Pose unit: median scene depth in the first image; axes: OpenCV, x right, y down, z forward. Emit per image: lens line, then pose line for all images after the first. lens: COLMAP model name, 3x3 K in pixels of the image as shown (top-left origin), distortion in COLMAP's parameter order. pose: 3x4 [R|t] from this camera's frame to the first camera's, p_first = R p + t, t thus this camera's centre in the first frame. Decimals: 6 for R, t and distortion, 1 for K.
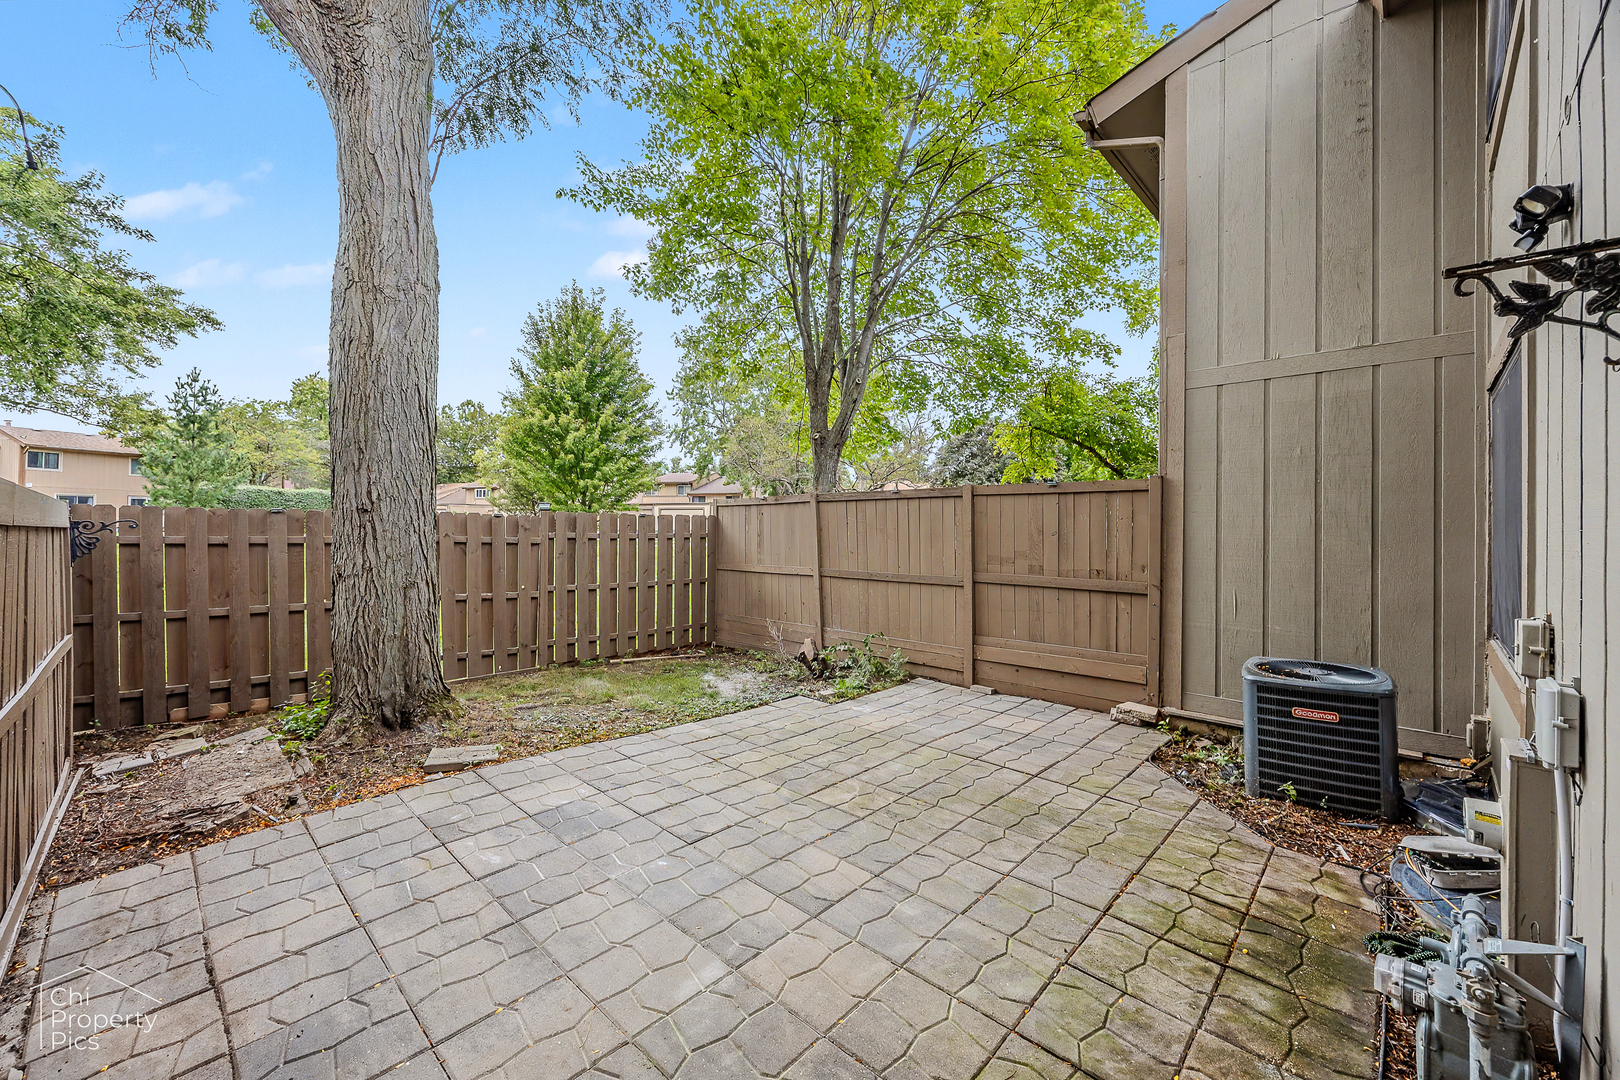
lens RADIAL K [[627.2, 0, 803.6], [0, 627.2, 532.0], [0, 0, 1]] dist [0.000036, -0.000123]
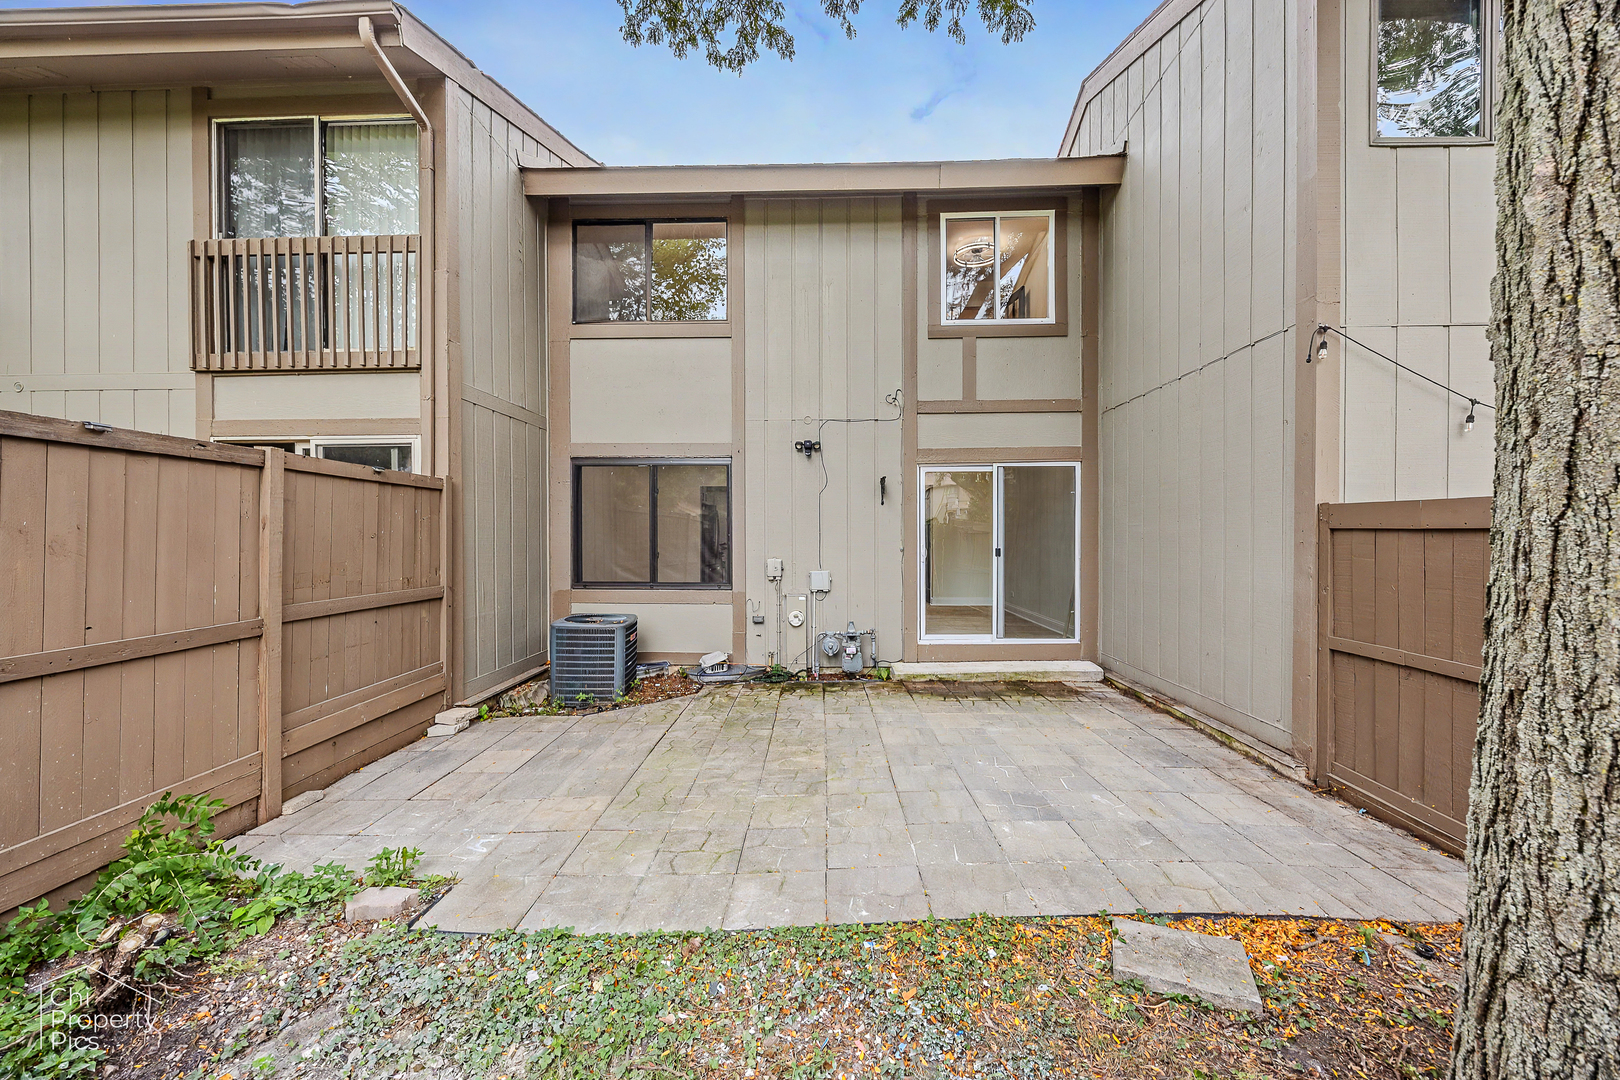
lens RADIAL K [[627.2, 0, 806.1], [0, 627.2, 536.4], [0, 0, 1]] dist [0.000036, -0.000123]
pose [[-0.672726, -0.011677, 0.739800, -0.341212], [-0.005904, 0.999928, 0.010413, -0.005066], [-0.739869, 0.002638, -0.672746, 0.757815]]
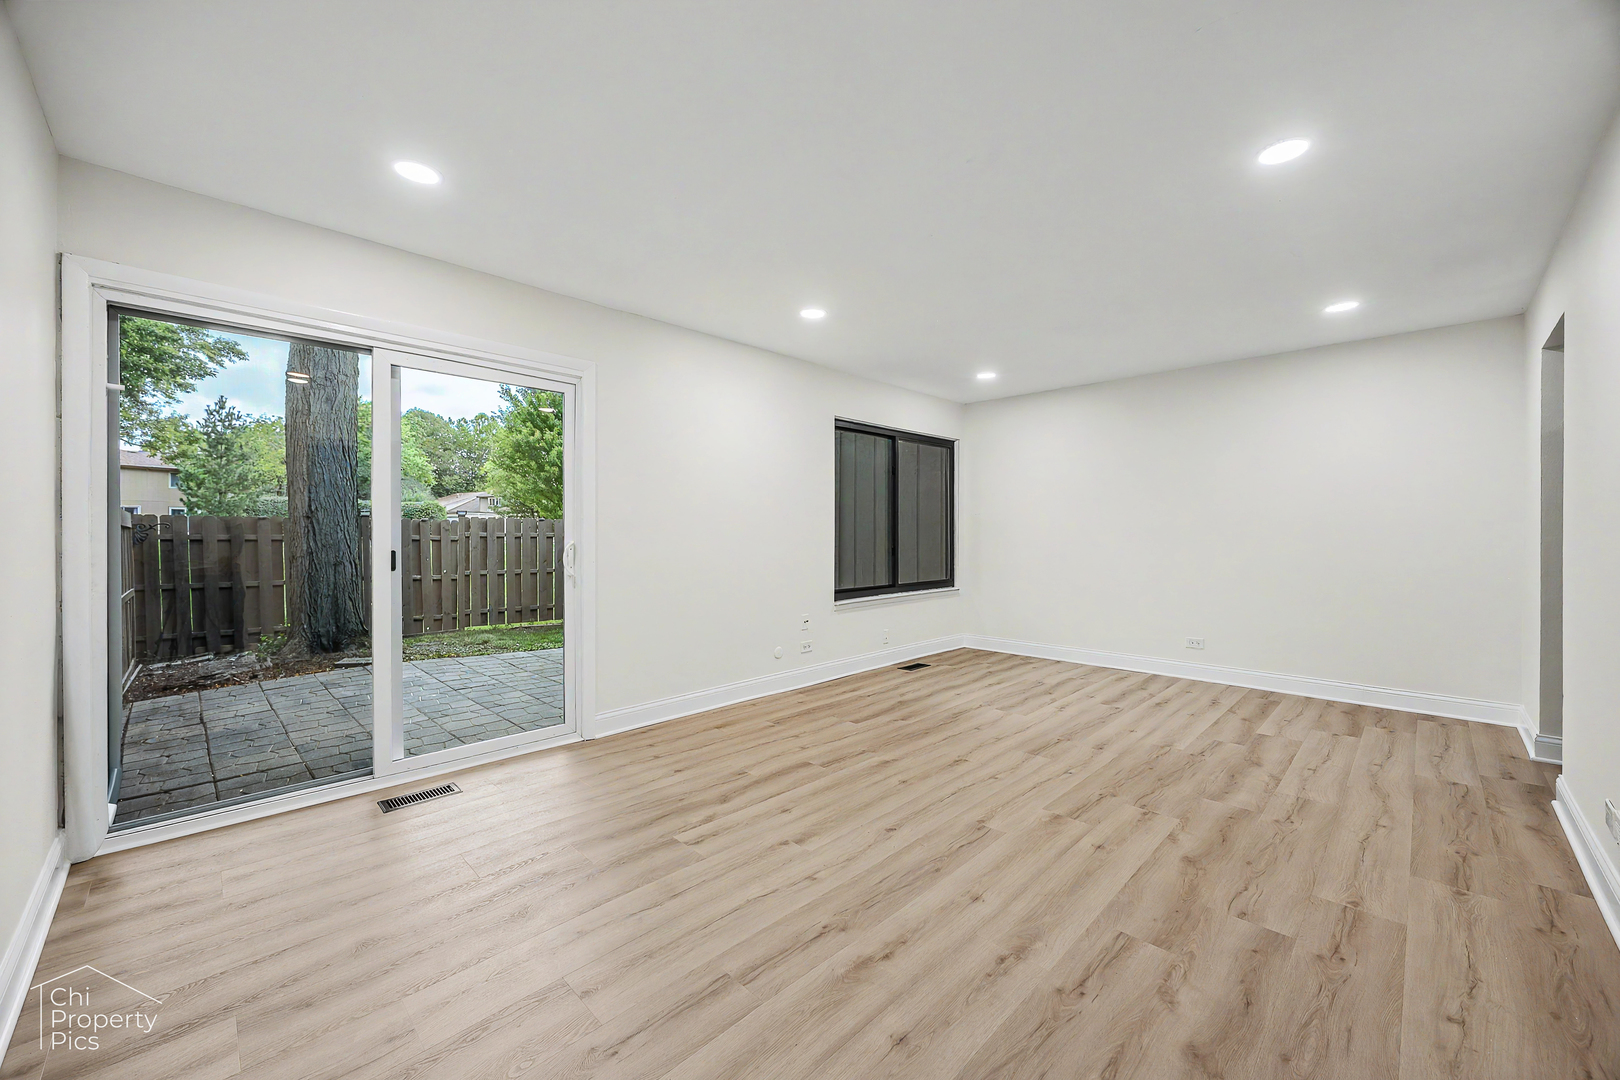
lens RADIAL K [[627.2, 0, 820.2], [0, 627.2, 545.7], [0, 0, 1]] dist [0.000036, -0.000123]
pose [[0.999800, -0.005760, -0.019126, 0.343546], [0.006008, 0.999898, 0.012947, 0.014350], [0.019050, -0.013059, 0.999733, -0.312817]]
